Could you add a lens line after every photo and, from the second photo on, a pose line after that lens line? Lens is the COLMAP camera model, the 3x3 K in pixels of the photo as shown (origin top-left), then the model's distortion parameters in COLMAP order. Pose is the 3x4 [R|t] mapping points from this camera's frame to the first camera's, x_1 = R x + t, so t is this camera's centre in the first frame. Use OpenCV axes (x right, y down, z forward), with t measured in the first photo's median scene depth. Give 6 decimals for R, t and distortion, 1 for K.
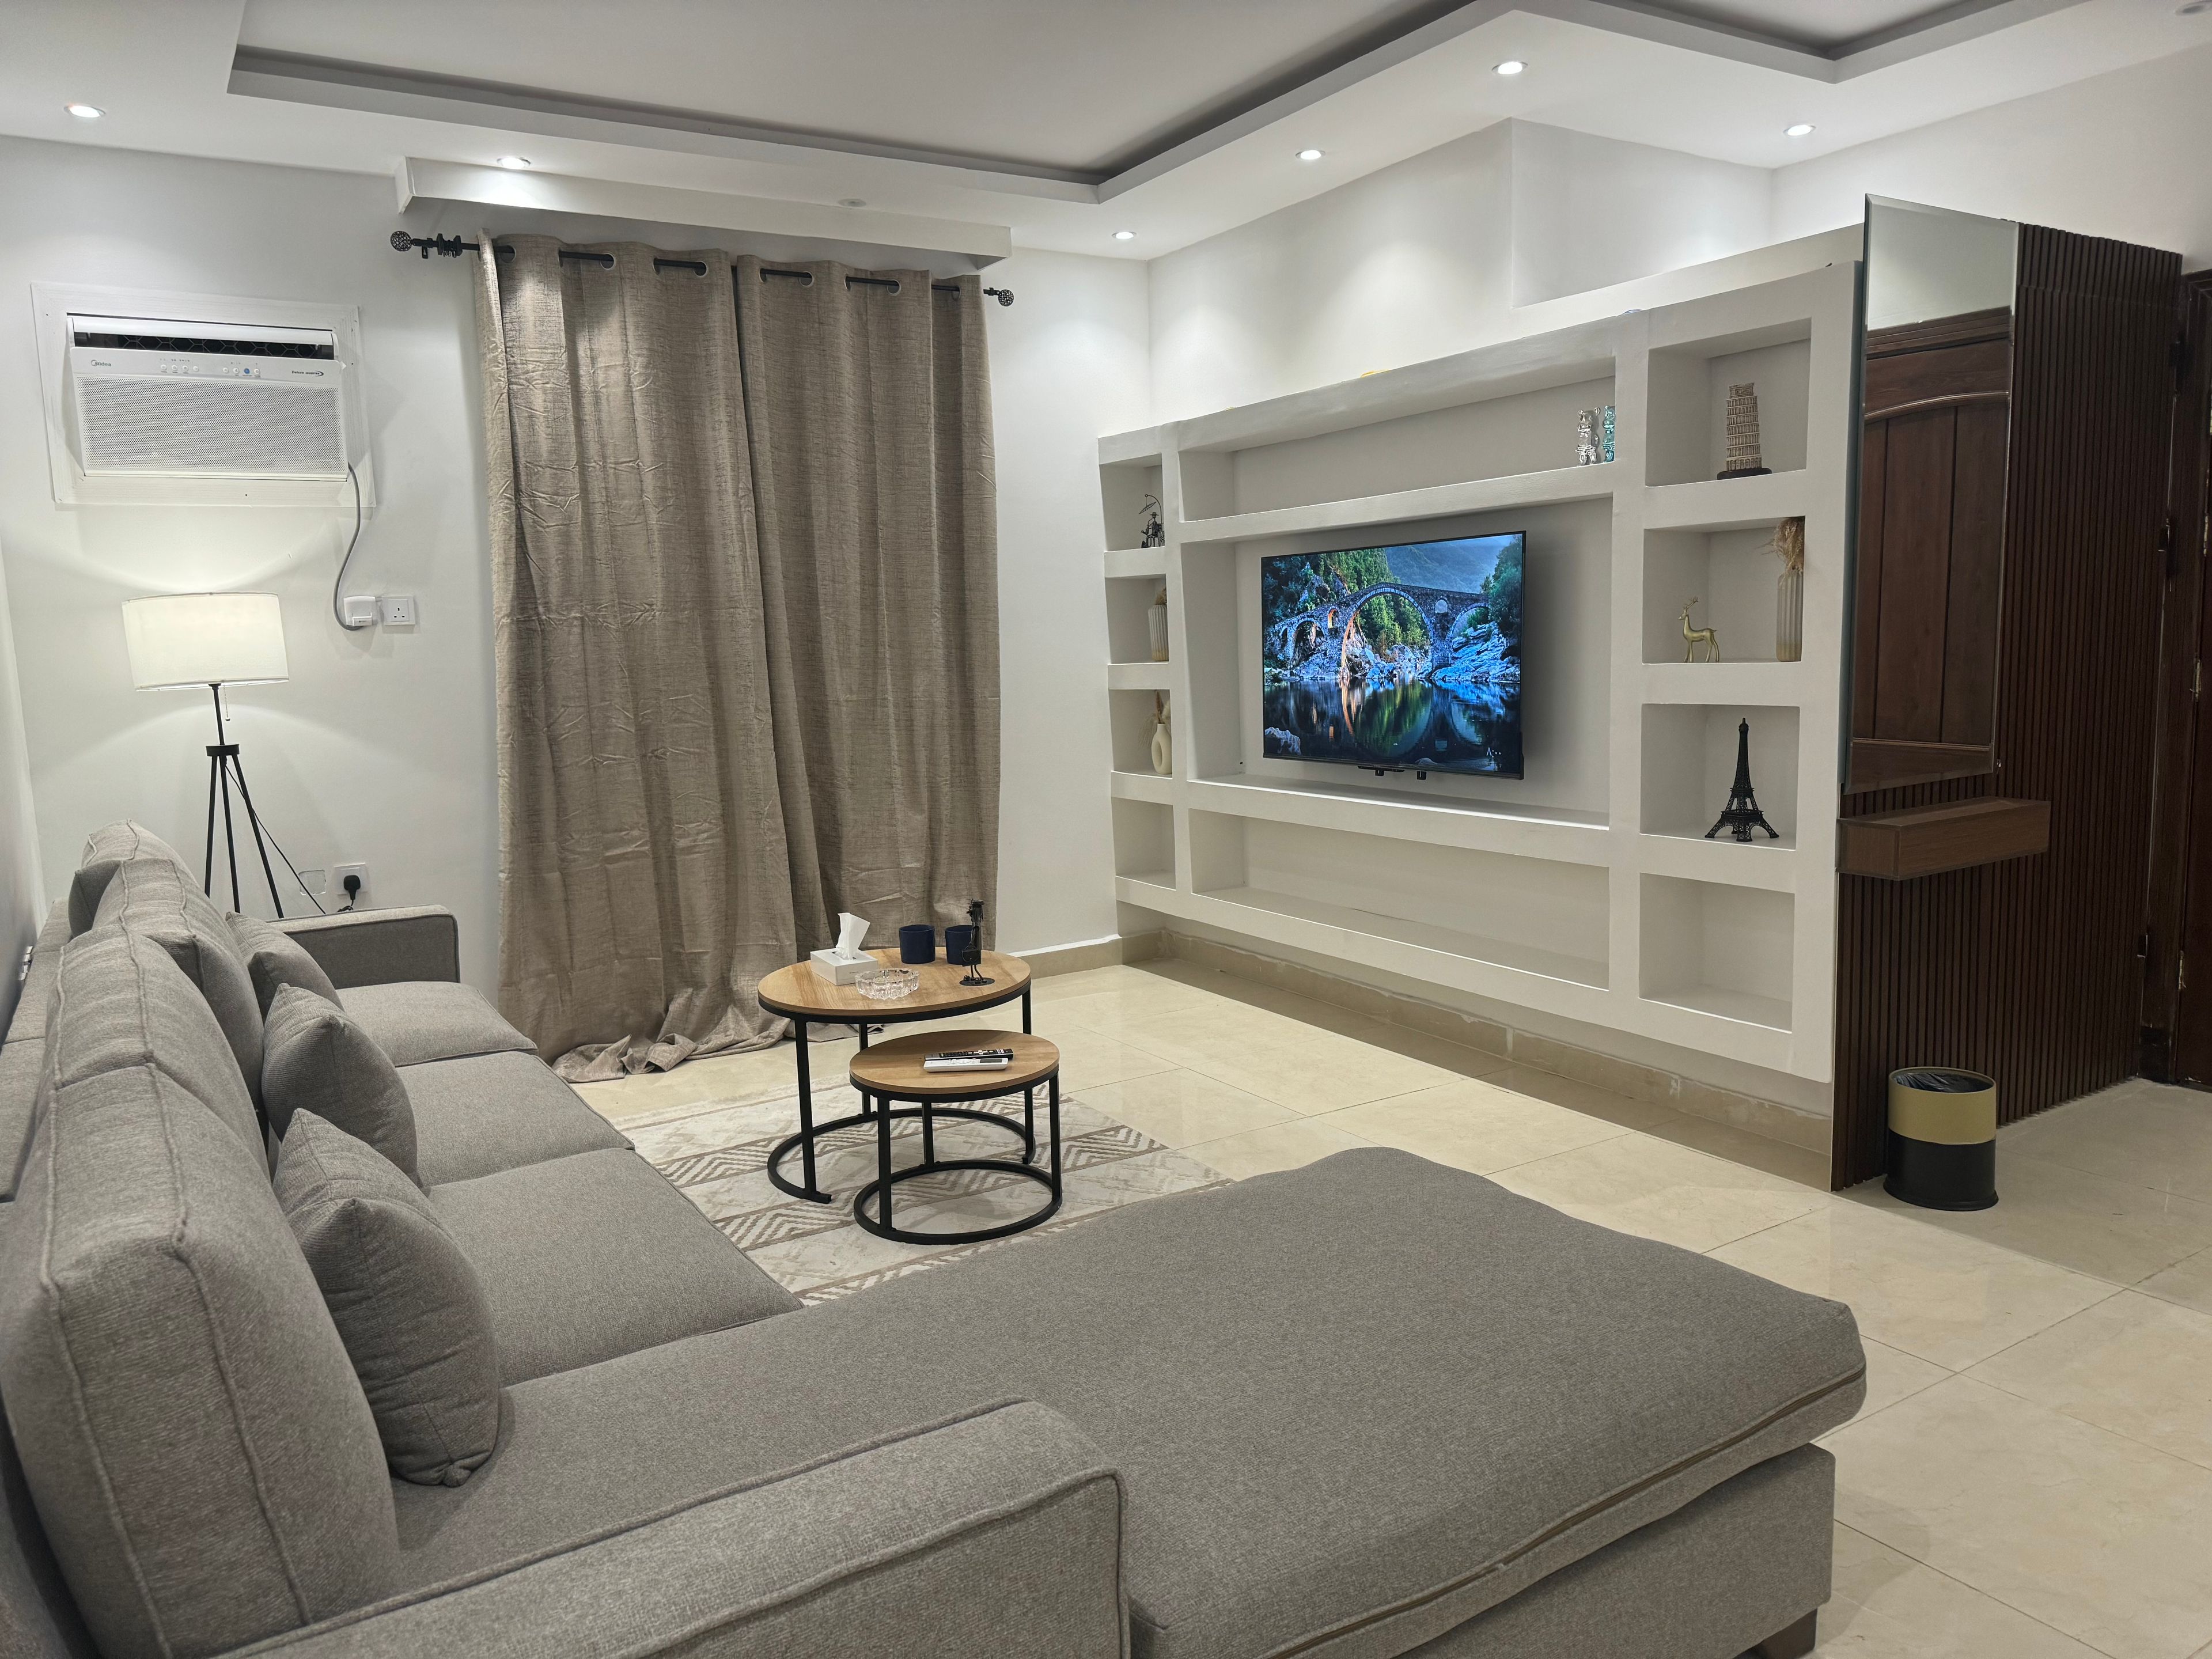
lens RADIAL K [[1538.2, 0, 1108.5], [0, 1538.2, 840.6], [0, 0, 1]] dist [0.066510, -0.086588]
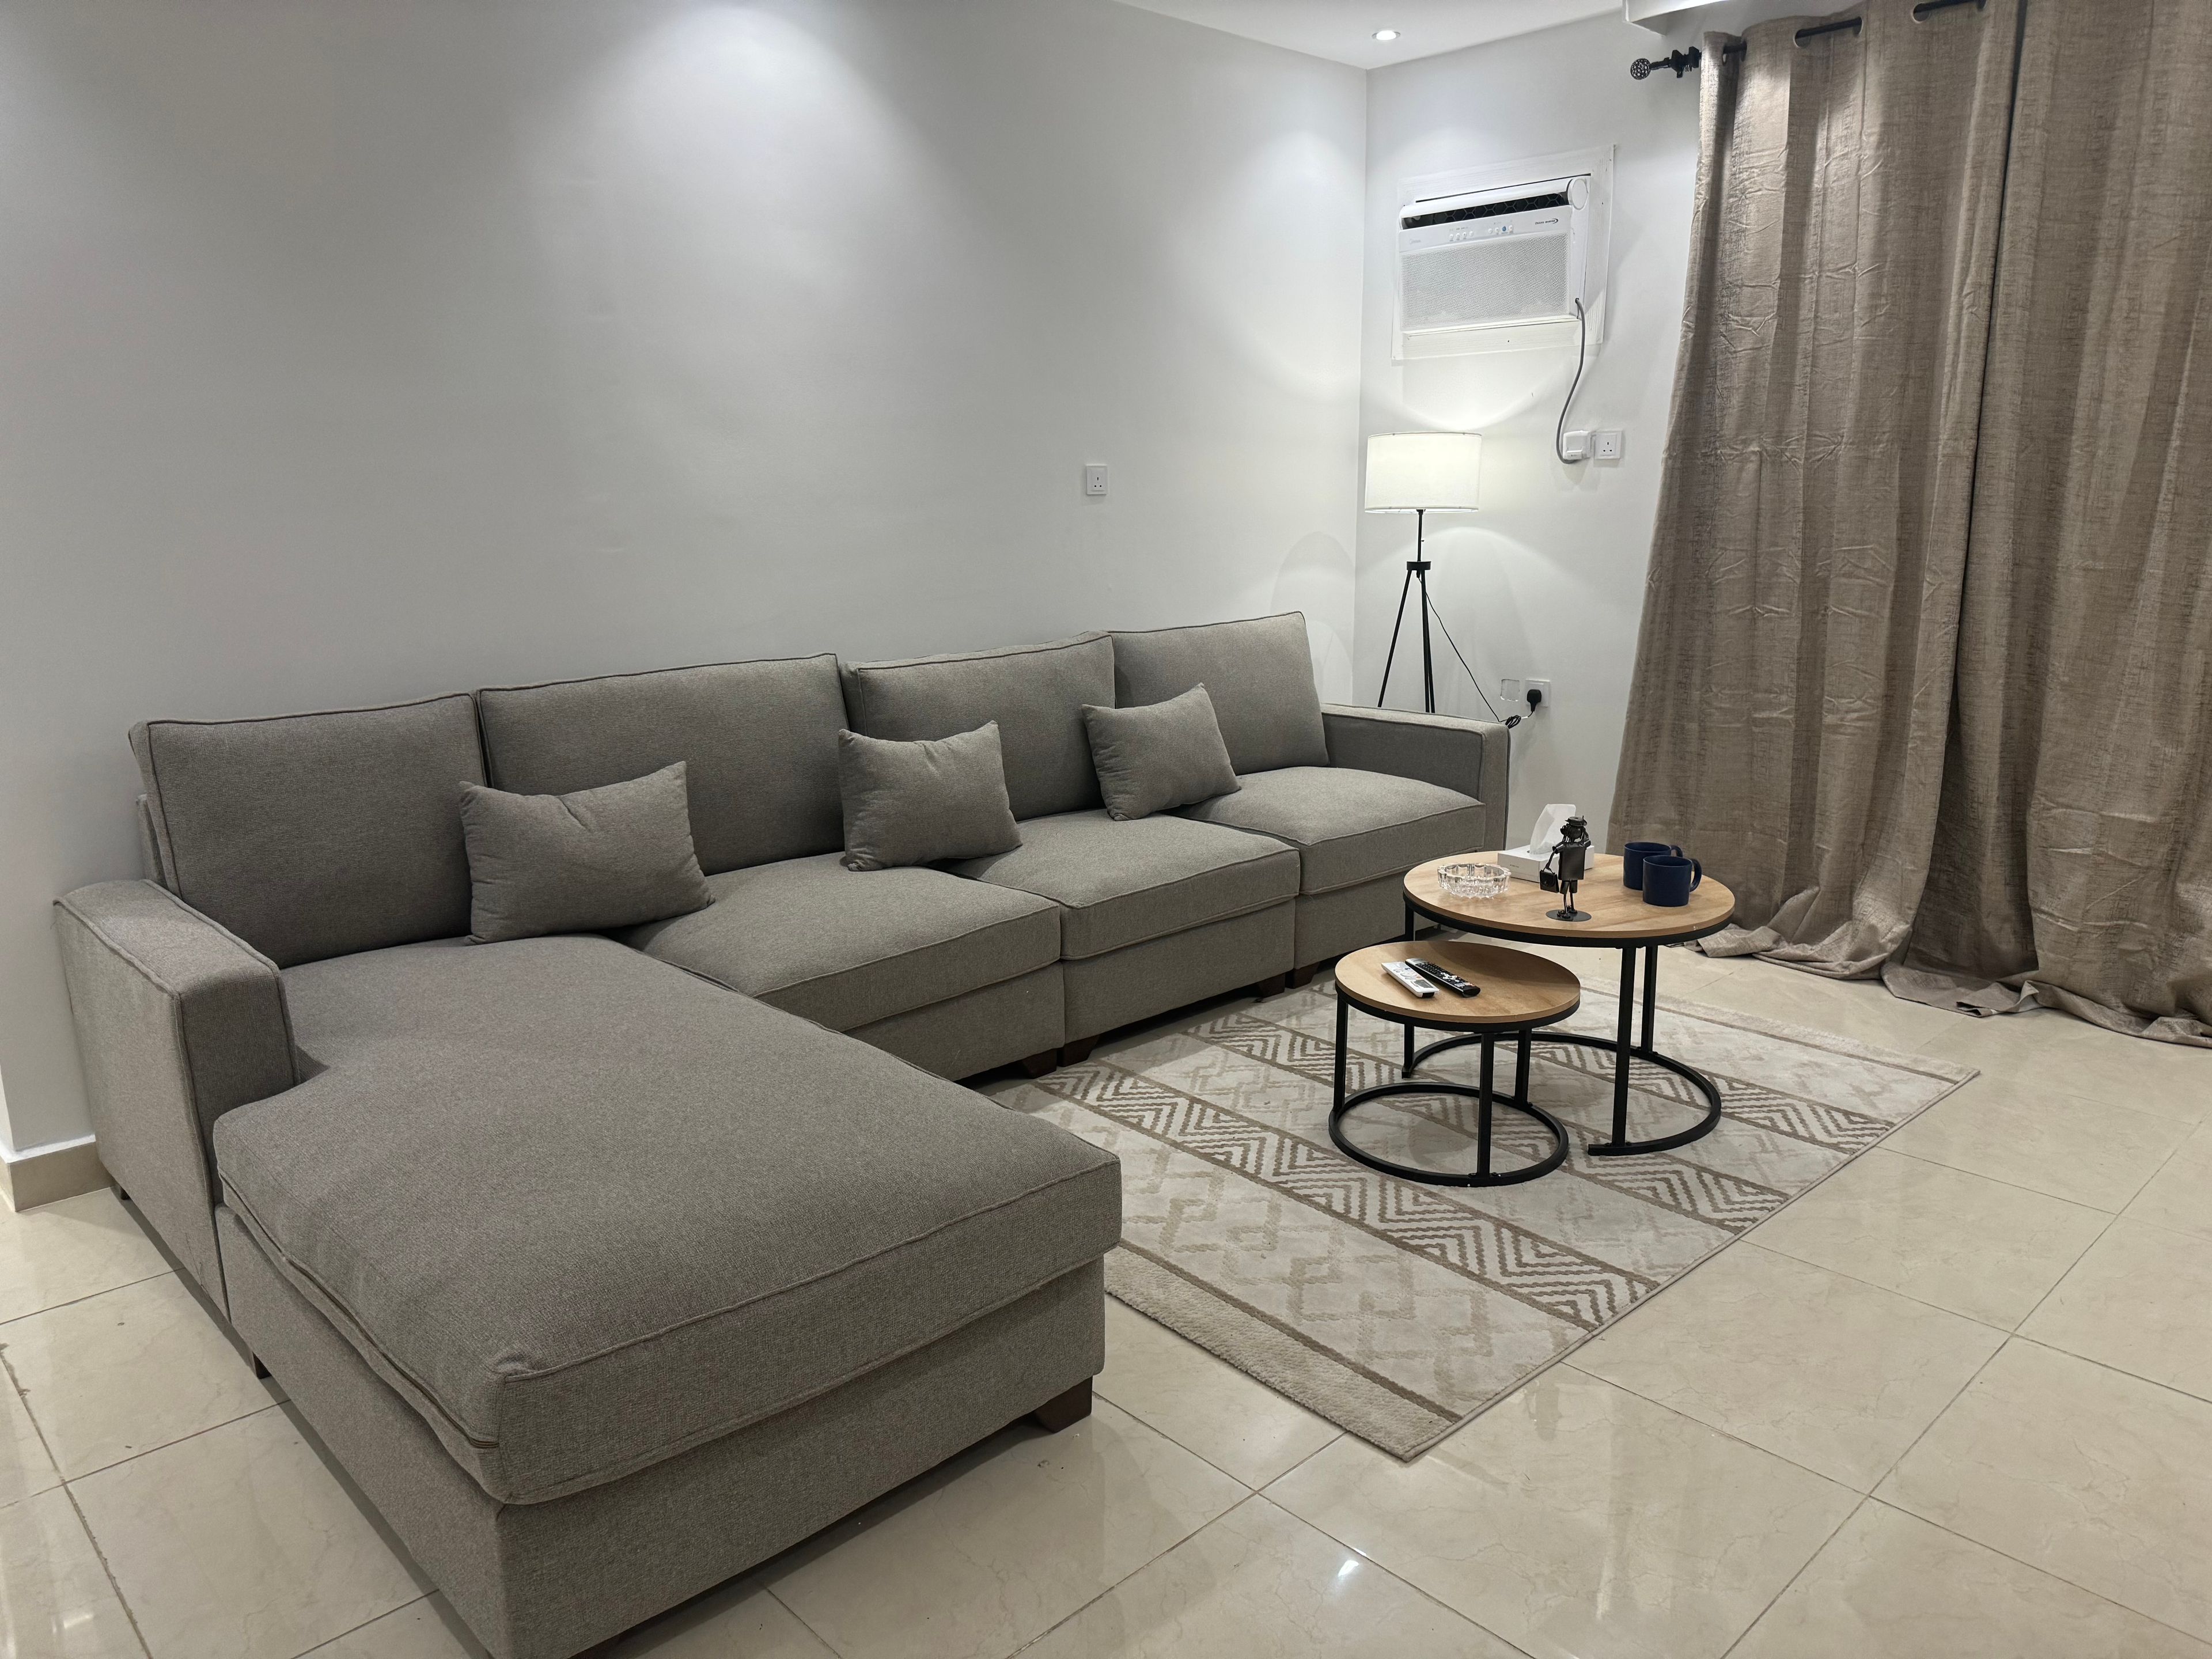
lens RADIAL K [[1567.8, 0, 1106.5], [0, 1567.8, 822.2], [0, 0, 1]] dist [0.002881, -0.008092]
pose [[0.197810, 0.237079, -0.951139, 0.559132], [-0.129896, 0.968094, 0.214291, -0.089173], [0.971596, 0.081160, 0.222294, 0.486122]]
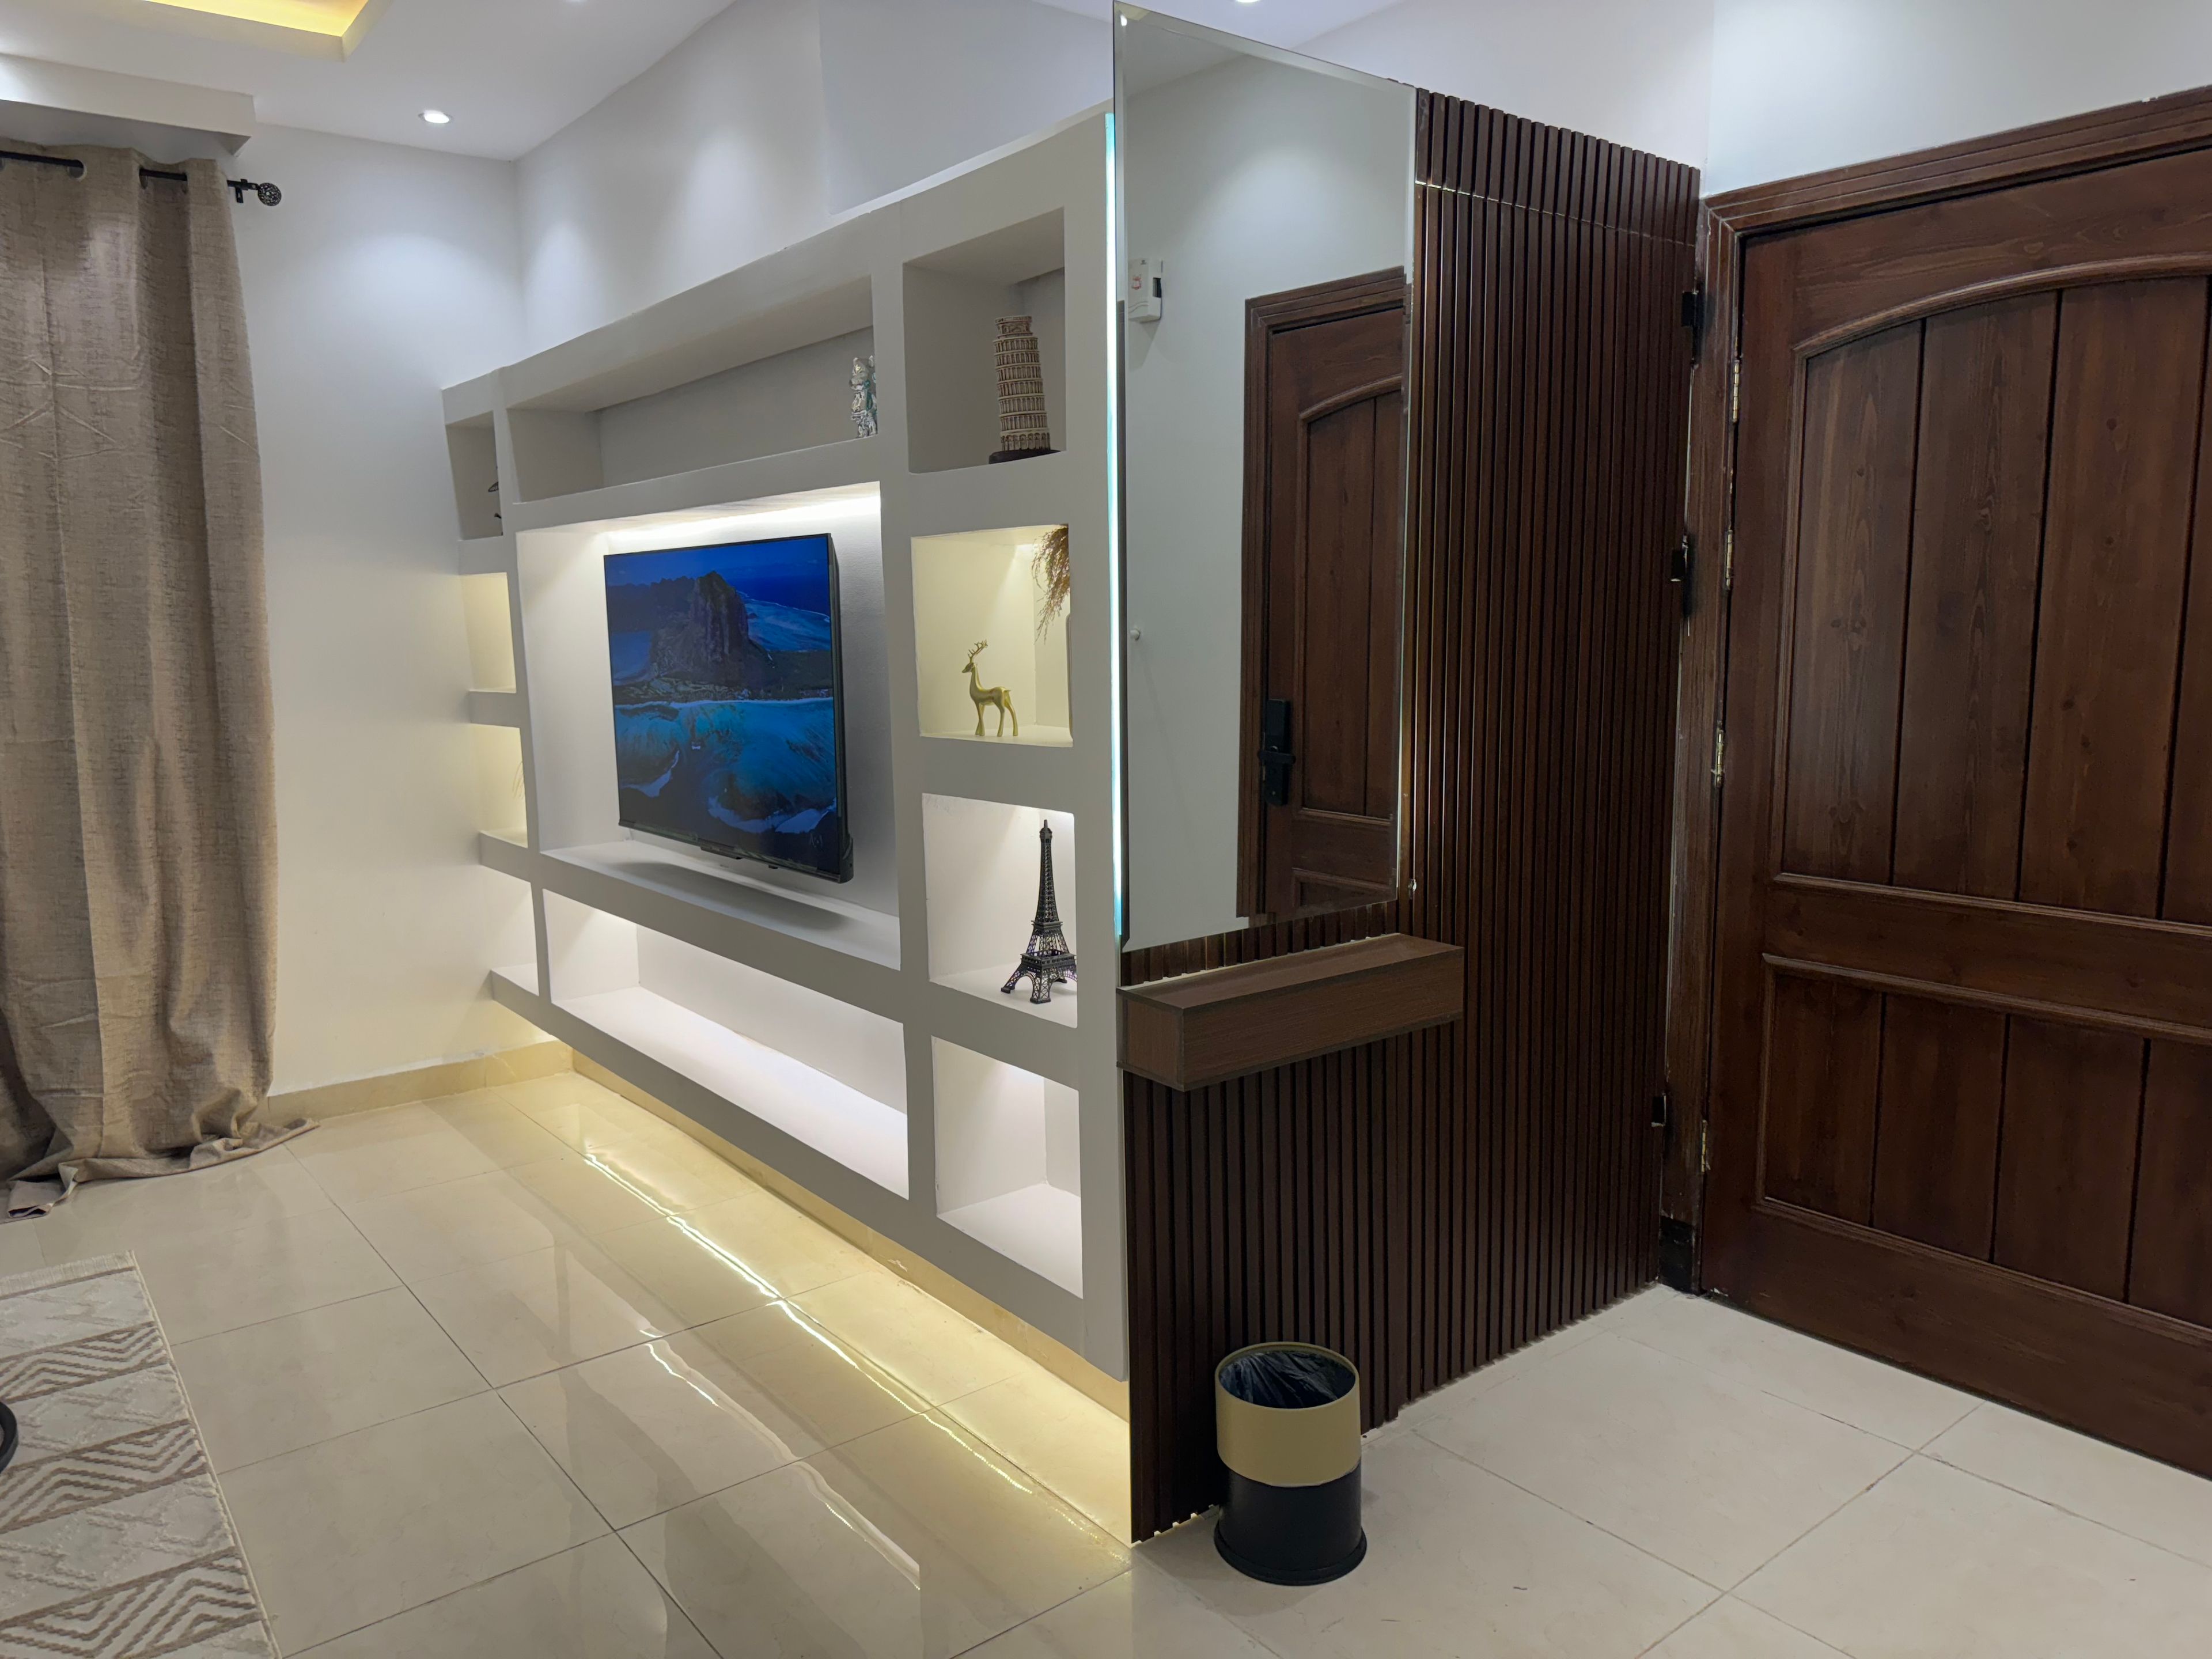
lens RADIAL K [[1574.2, 0, 1103.2], [0, 1574.2, 837.4], [0, 0, 1]] dist [-0.004114, 0.002073]
pose [[0.994270, 0.001771, 0.106882, 0.307993], [-0.002228, 0.999989, 0.004152, -0.062759], [-0.106874, -0.004366, 0.994263, 0.272482]]
